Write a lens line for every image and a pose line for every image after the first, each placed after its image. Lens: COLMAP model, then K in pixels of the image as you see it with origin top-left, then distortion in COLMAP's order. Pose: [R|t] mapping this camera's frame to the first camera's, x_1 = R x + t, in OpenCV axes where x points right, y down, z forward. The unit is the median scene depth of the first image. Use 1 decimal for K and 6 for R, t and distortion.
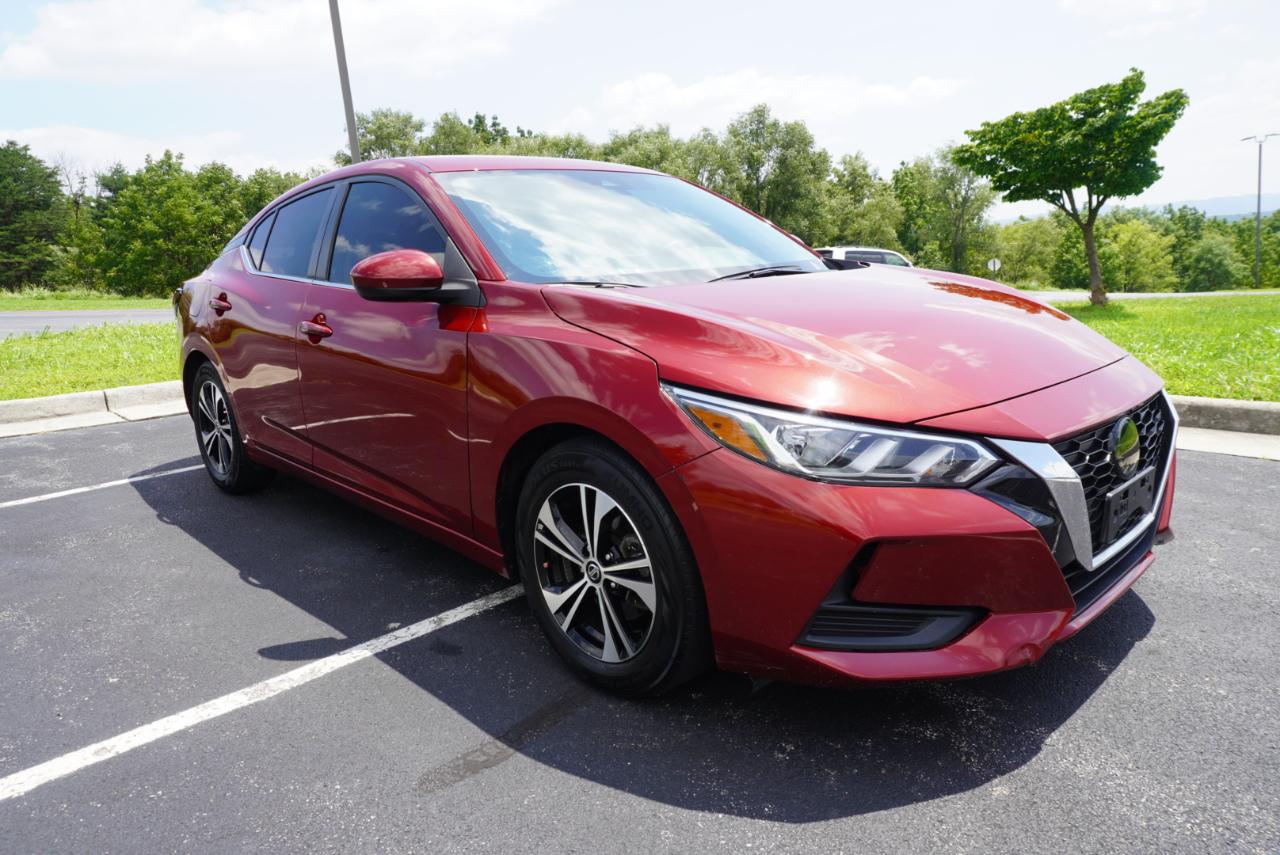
lens RADIAL K [[846.6, 0, 640.0], [0, 846.6, 427.5], [0, 0, 1]] dist [-0.036324, 0.016659]
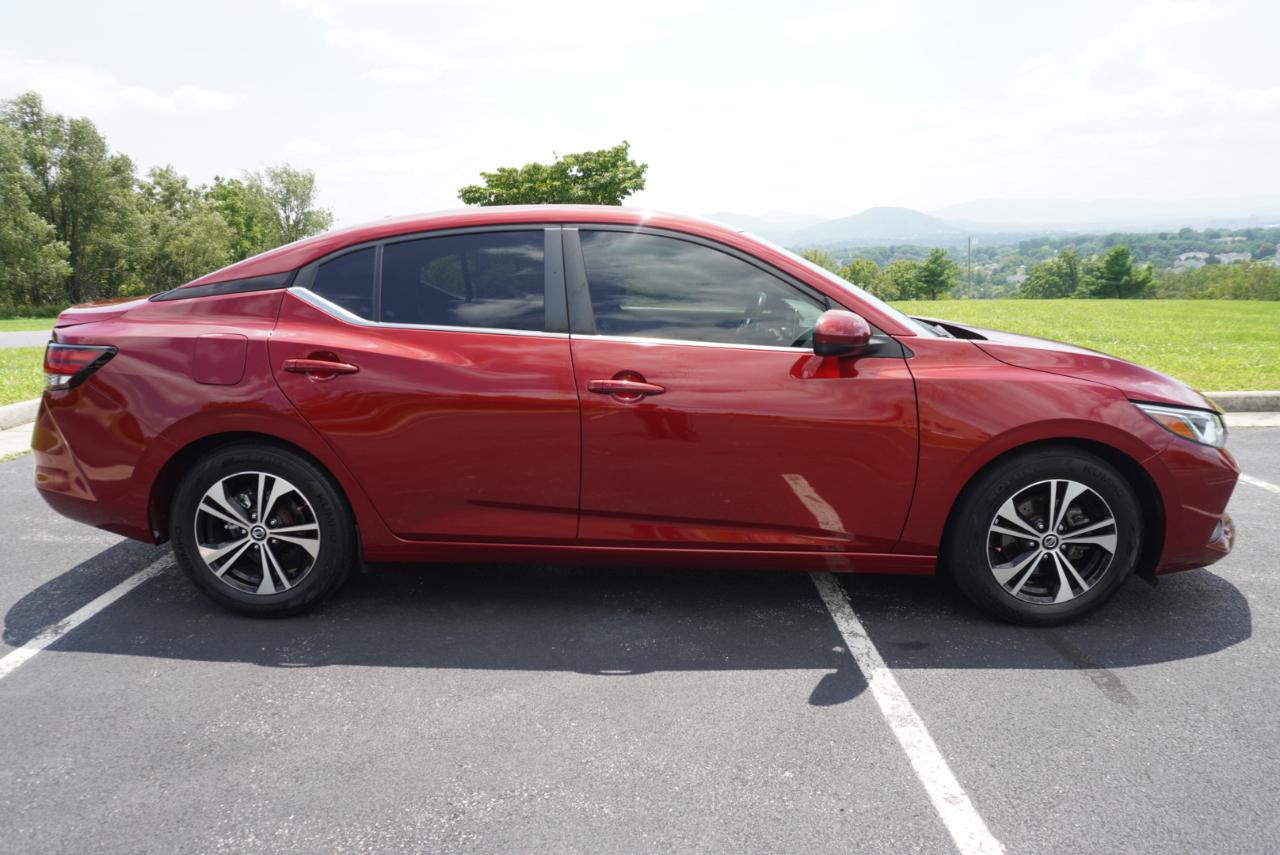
lens RADIAL K [[849.3, 0, 638.3], [0, 849.3, 421.2], [0, 0, 1]] dist [-0.045777, 0.018904]
pose [[0.706818, -0.093796, 0.701150, -1.305832], [0.115704, 0.993151, 0.016219, -0.112265], [-0.697869, 0.069662, 0.712829, 0.412407]]
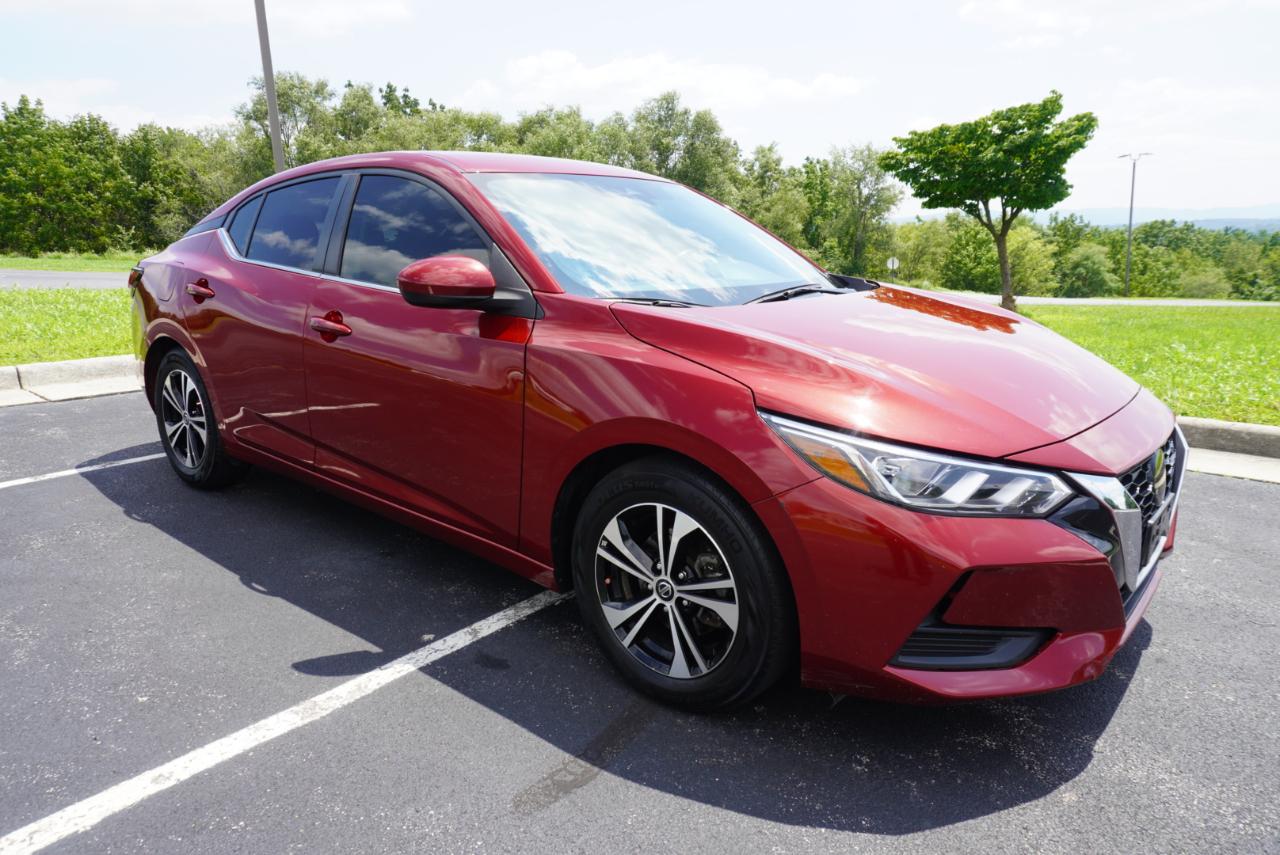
lens RADIAL K [[849.3, 0, 638.3], [0, 849.3, 421.2], [0, 0, 1]] dist [-0.045777, 0.018904]
pose [[0.992780, 0.024083, 0.117504, -0.184195], [-0.025578, 0.999610, 0.011236, -0.036216], [-0.117187, -0.014161, 0.993009, -0.002200]]
